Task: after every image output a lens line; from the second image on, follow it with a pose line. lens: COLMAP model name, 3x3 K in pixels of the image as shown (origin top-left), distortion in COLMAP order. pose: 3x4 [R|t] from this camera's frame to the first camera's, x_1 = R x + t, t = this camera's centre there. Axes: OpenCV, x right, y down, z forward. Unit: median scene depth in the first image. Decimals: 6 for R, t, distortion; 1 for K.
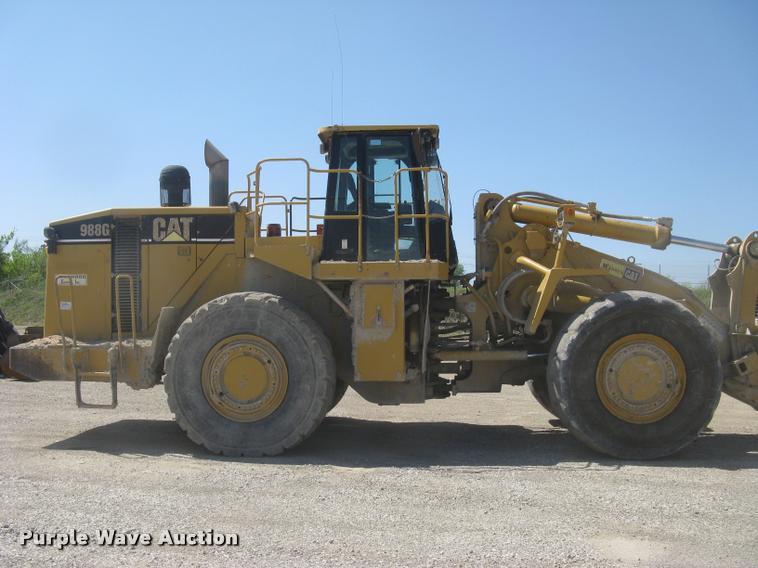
lens RADIAL K [[774.7, 0, 381.1], [0, 774.7, 278.9], [0, 0, 1]] dist [-0.114380, 0.000000]
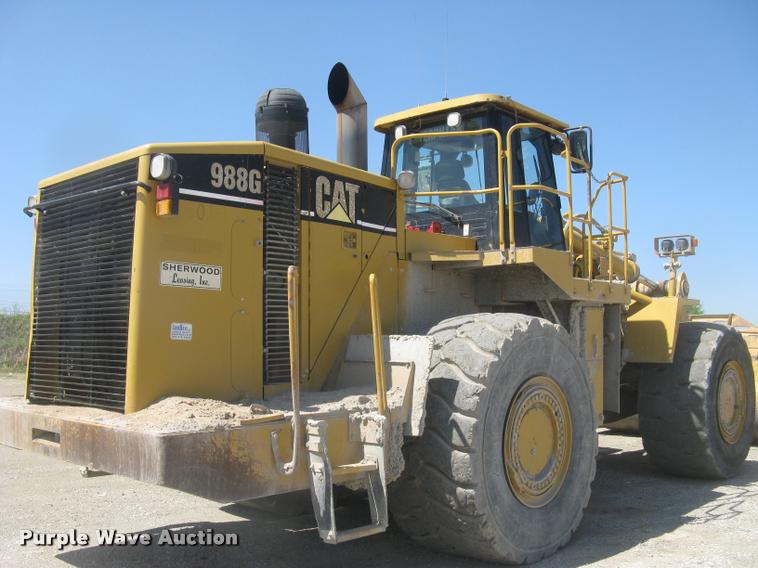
lens RADIAL K [[774.7, 0, 381.5], [0, 774.7, 288.5], [0, 0, 1]] dist [-0.114380, 0.000000]
pose [[0.617758, 0.052147, 0.784637, -0.705273], [-0.032831, 0.998639, -0.040522, 0.024228], [-0.785683, -0.000728, 0.618629, 0.616578]]
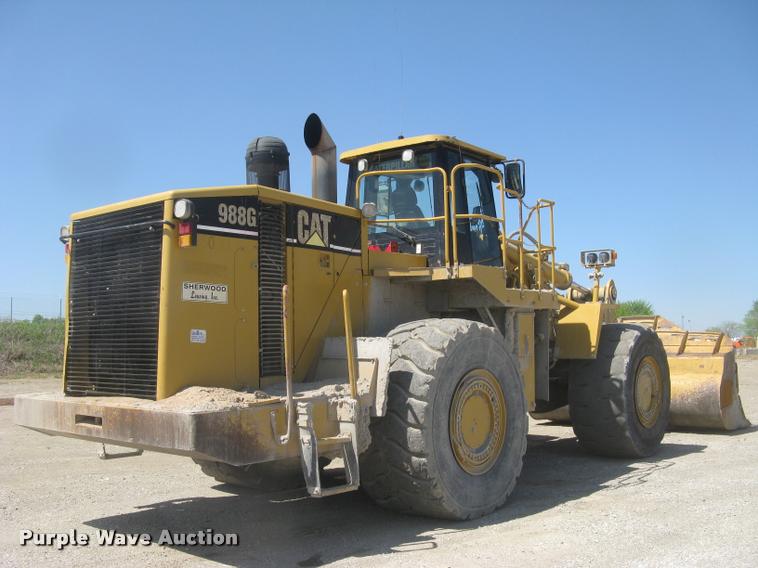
lens RADIAL K [[774.7, 0, 378.2], [0, 774.7, 287.3], [0, 0, 1]] dist [-0.114380, 0.000000]
pose [[0.575471, 0.051745, 0.816183, -0.824217], [-0.022717, 0.998623, -0.047294, 0.022549], [-0.817507, 0.008675, 0.575854, 0.539231]]
